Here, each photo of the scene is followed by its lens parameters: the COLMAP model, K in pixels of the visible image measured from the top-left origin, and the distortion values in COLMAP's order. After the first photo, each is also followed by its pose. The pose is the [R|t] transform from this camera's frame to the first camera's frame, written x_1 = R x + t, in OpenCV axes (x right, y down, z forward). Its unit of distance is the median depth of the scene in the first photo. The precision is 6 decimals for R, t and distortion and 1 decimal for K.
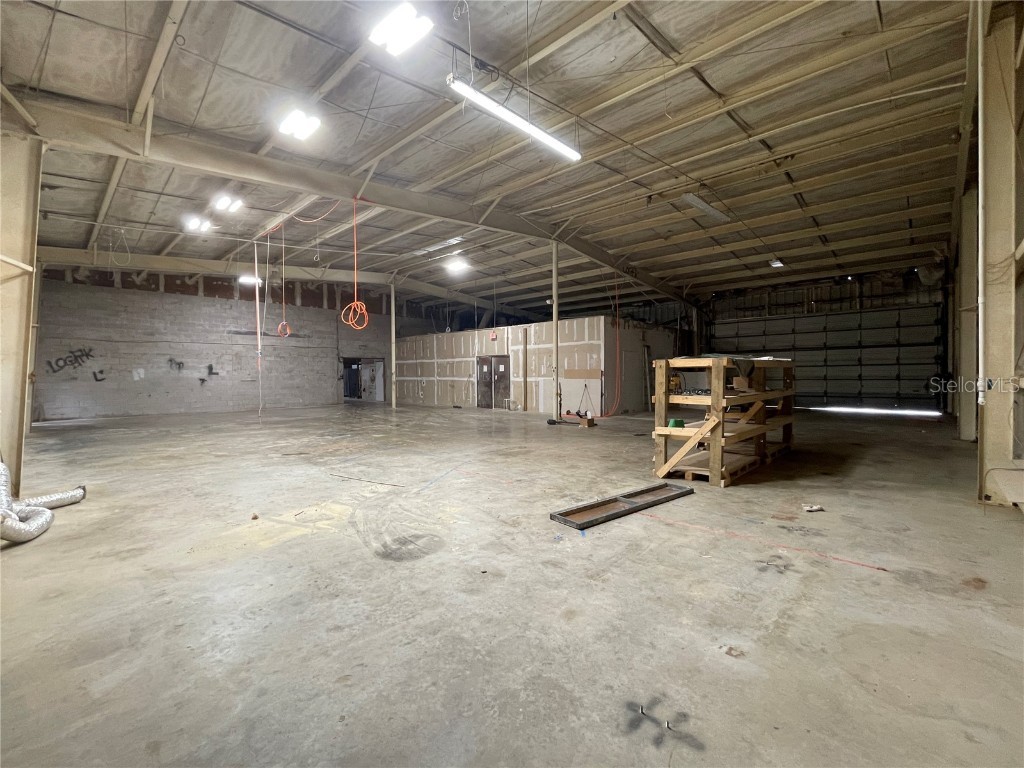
lens RADIAL K [[463.4, 0, 514.7], [0, 463.4, 376.7], [0, 0, 1]] dist [-0.004552, -0.000468]
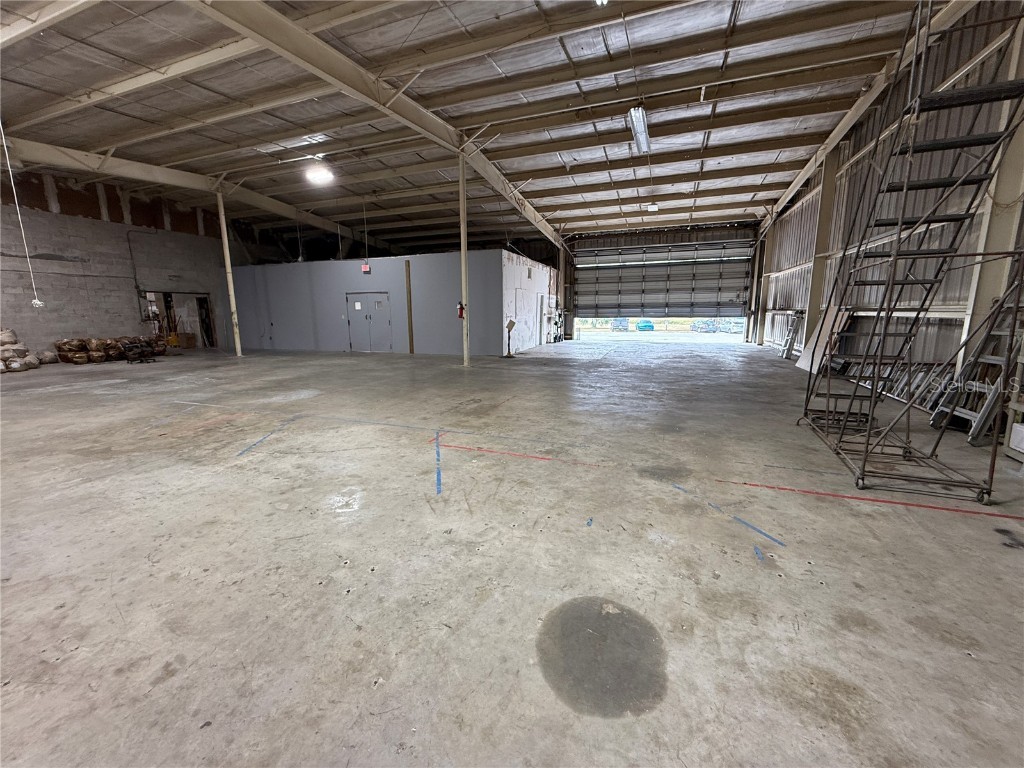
lens RADIAL K [[409.4, 0, 509.1], [0, 409.4, 385.0], [0, 0, 1]] dist [-0.000652, -0.000011]
pose [[0.918087, -0.073720, 0.389464, -0.117921], [0.006830, 0.985349, 0.170413, -0.000815], [-0.396321, -0.153794, 0.905139, 0.165037]]
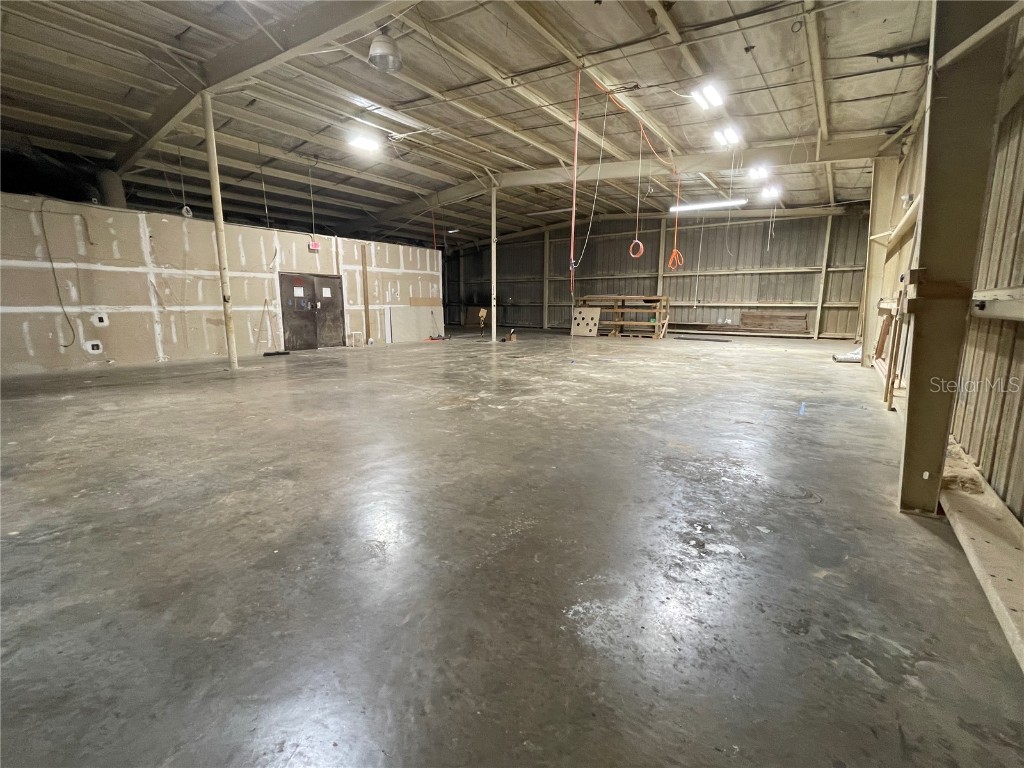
lens RADIAL K [[463.4, 0, 512.2], [0, 463.4, 383.9], [0, 0, 1]] dist [-0.004552, -0.000468]
pose [[-0.143571, -0.165787, 0.975655, -0.837757], [0.002673, 0.985800, 0.167904, 0.002076], [-0.989636, 0.026714, -0.141089, 0.828747]]
